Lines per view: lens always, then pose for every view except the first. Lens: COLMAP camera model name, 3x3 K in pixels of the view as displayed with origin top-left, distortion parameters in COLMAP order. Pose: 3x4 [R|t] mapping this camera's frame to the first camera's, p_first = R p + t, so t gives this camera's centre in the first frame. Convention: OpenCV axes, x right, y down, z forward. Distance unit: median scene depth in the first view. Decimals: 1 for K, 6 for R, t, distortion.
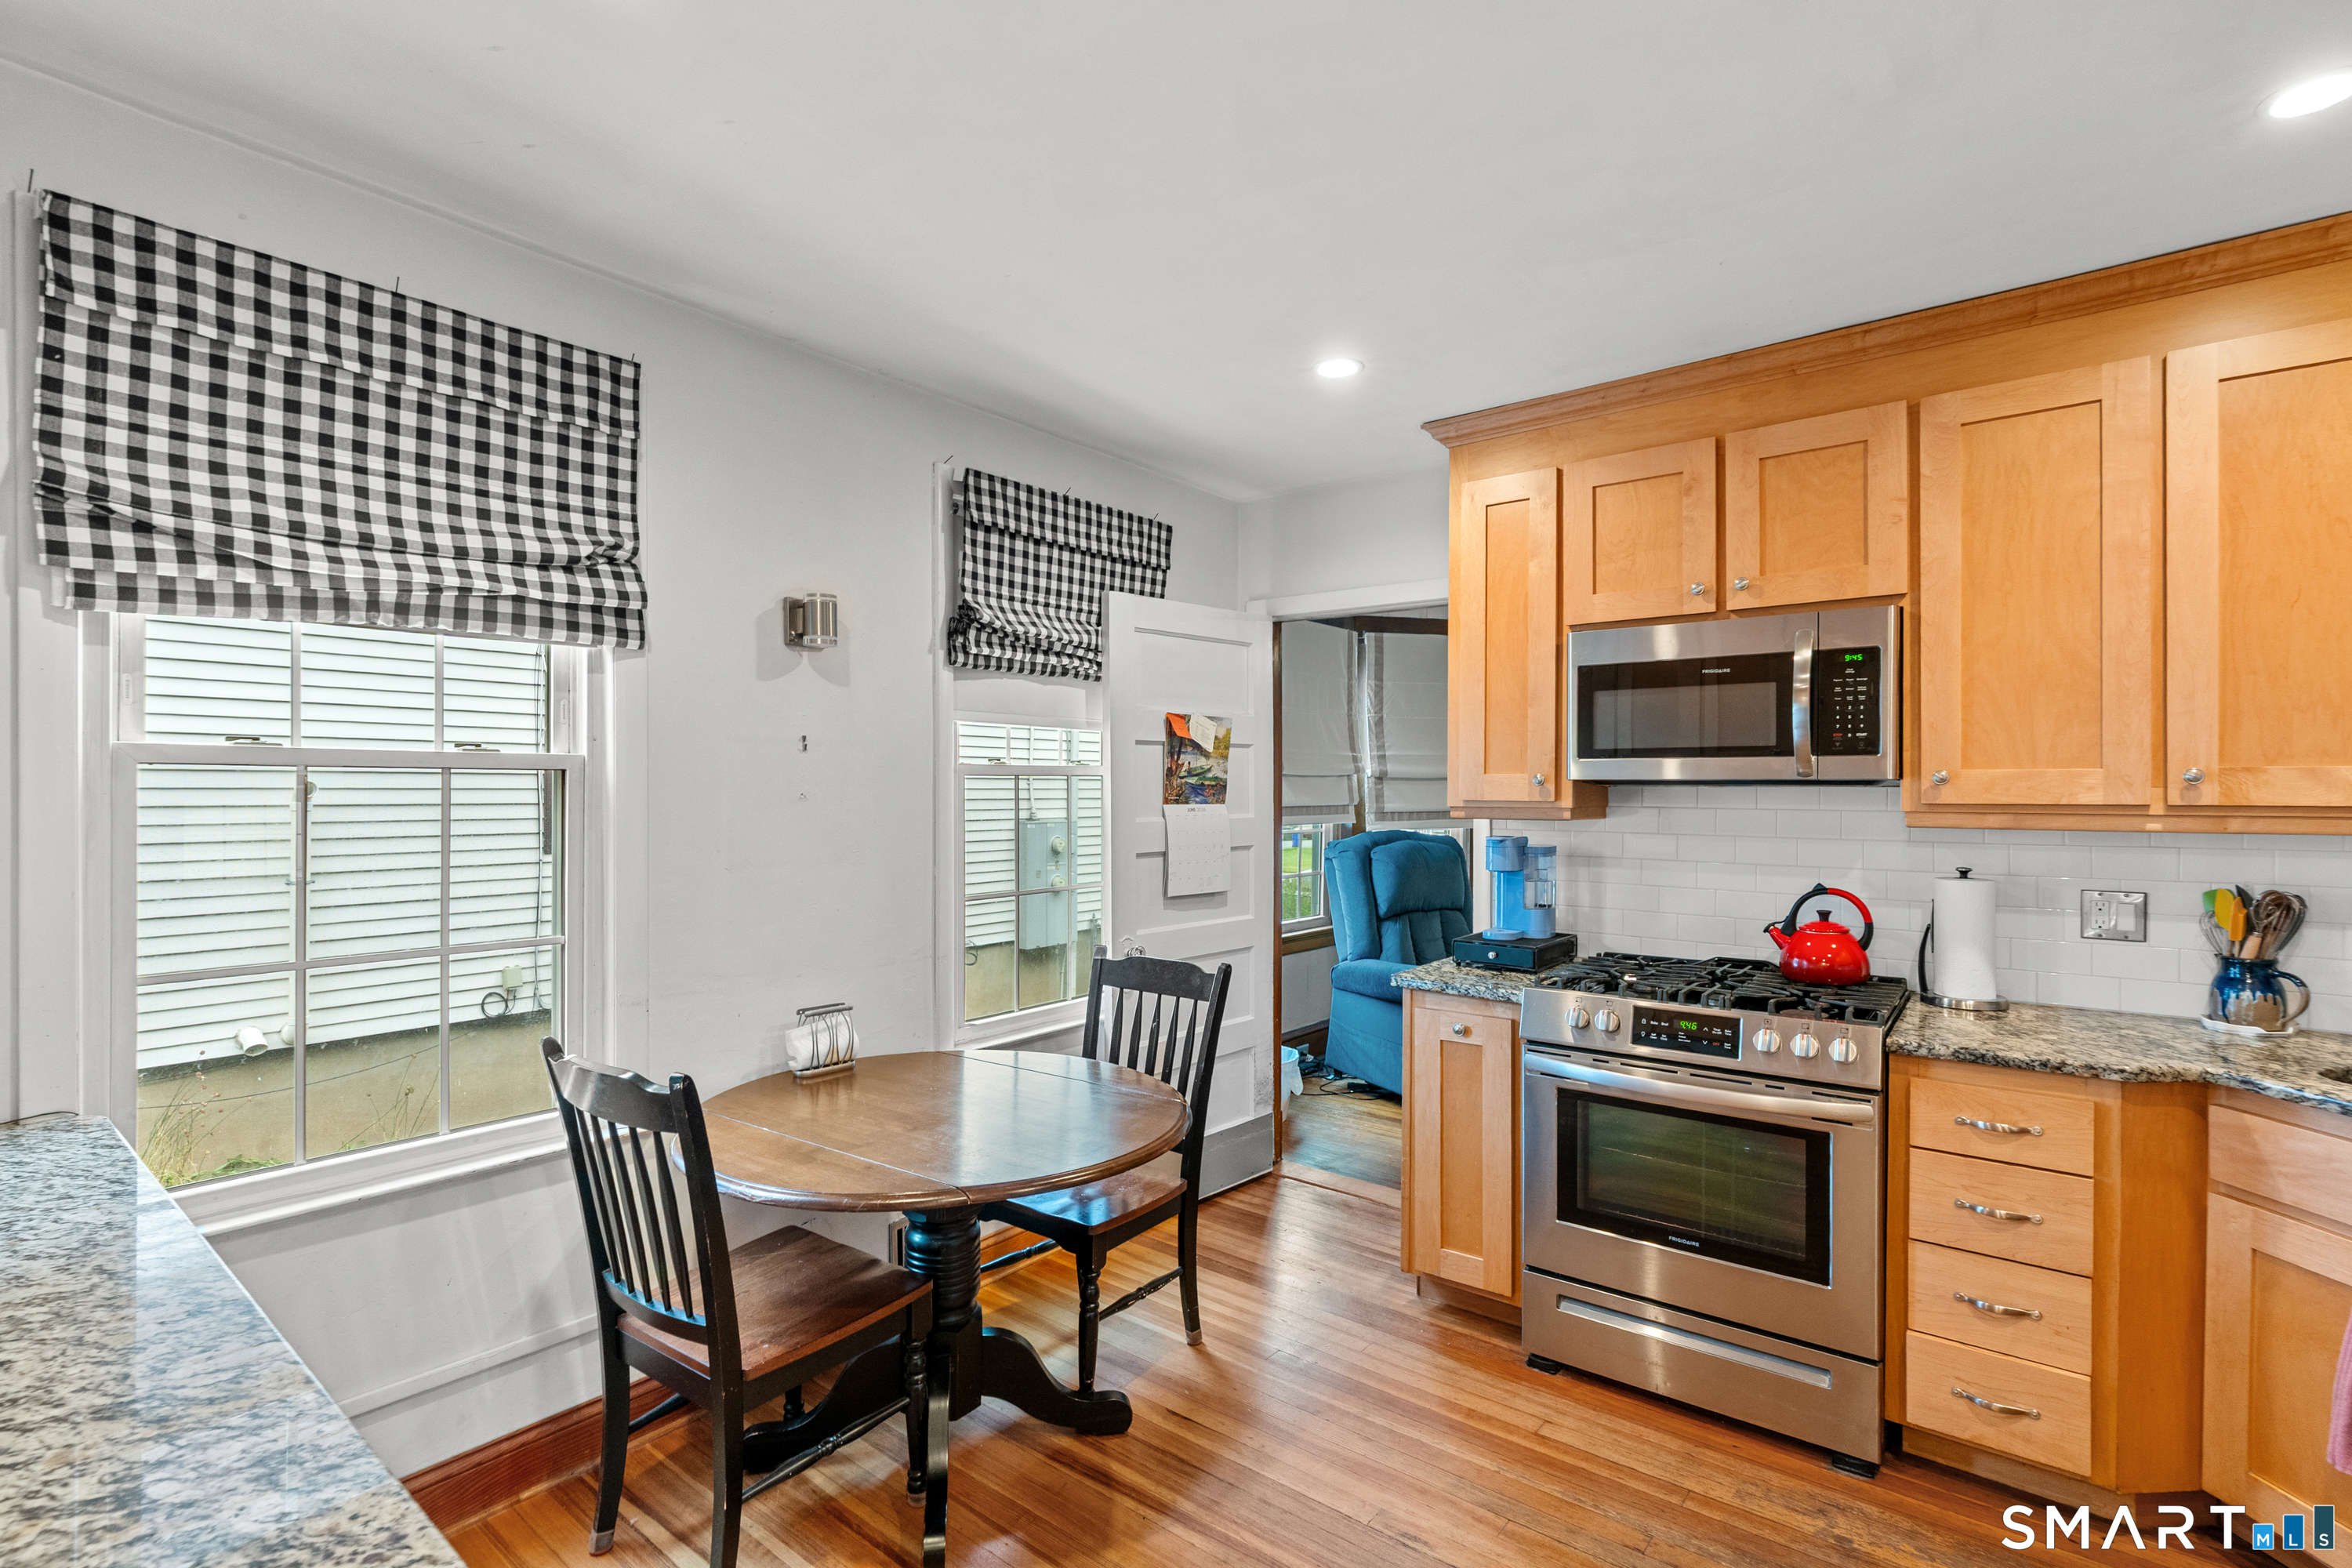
lens RADIAL K [[1068.4, 0, 1166.6], [0, 1068.4, 800.3], [0, 0, 1]] dist [-0.005473, 0.000172]
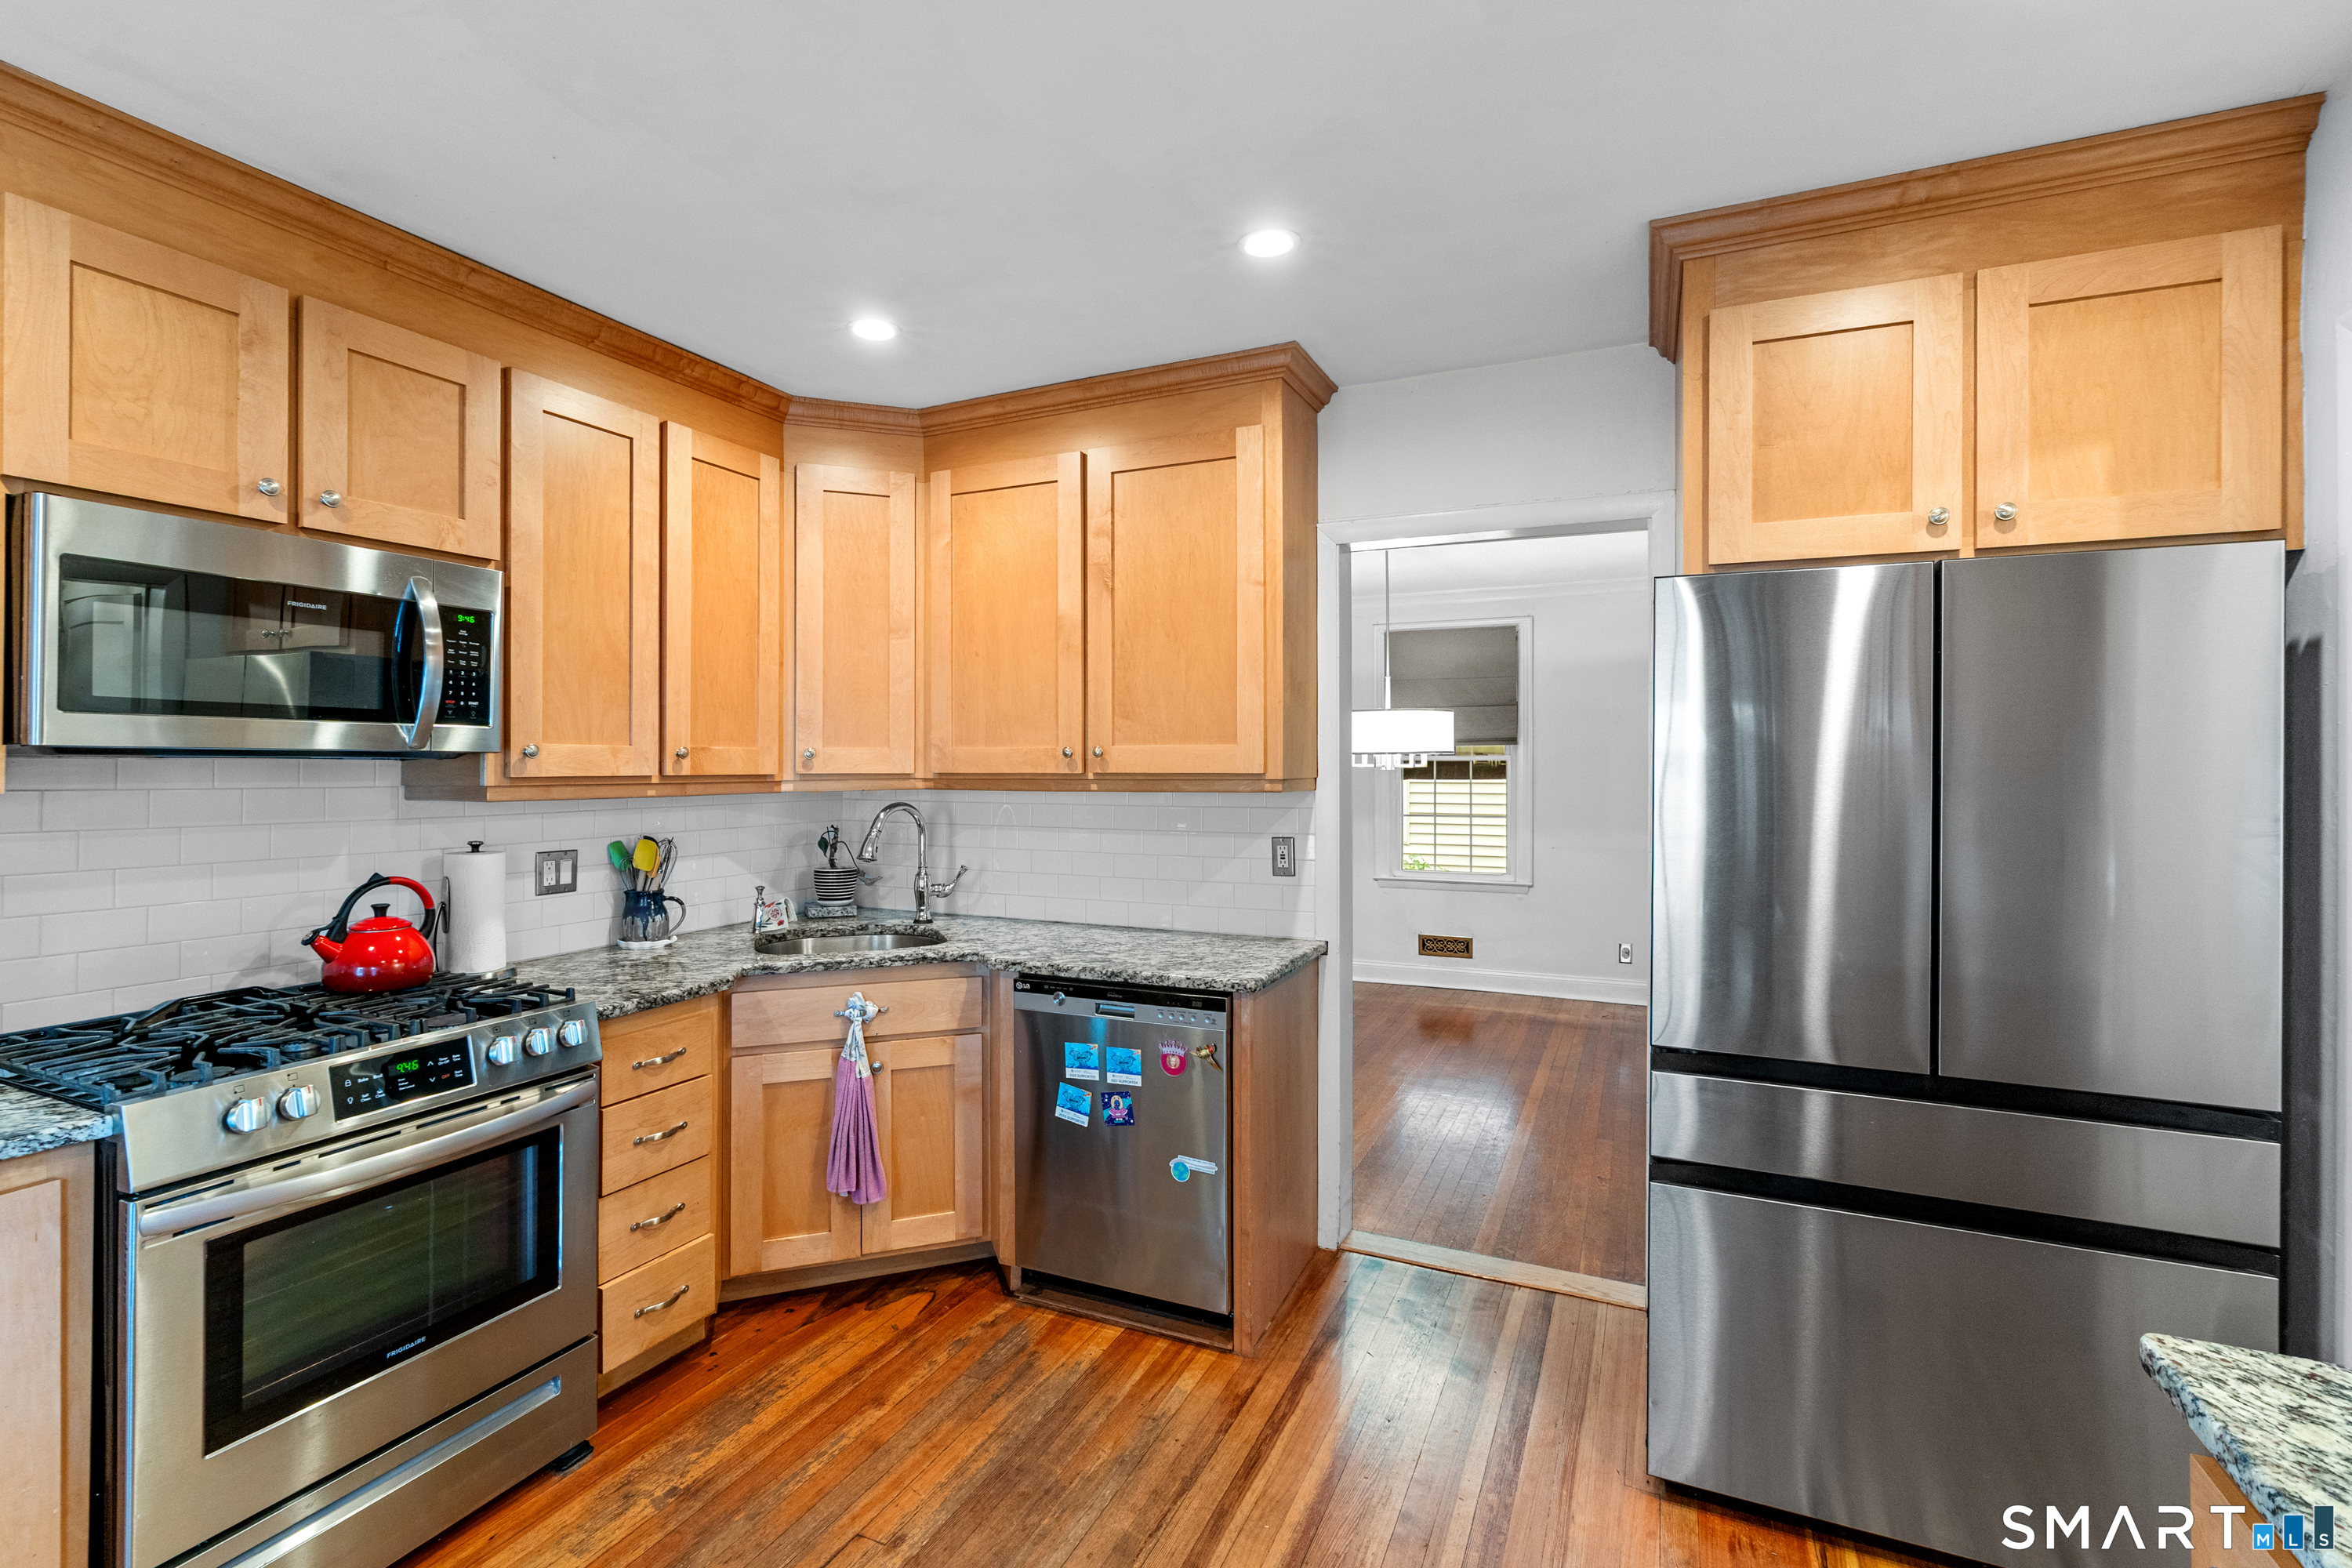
lens RADIAL K [[1068.4, 0, 1163.8], [0, 1068.4, 764.0], [0, 0, 1]] dist [-0.005473, 0.000172]
pose [[-0.248137, -0.002258, 0.968722, -0.395722], [0.004099, 0.999986, 0.003381, -0.009838], [-0.968716, 0.004810, -0.248124, 0.651109]]
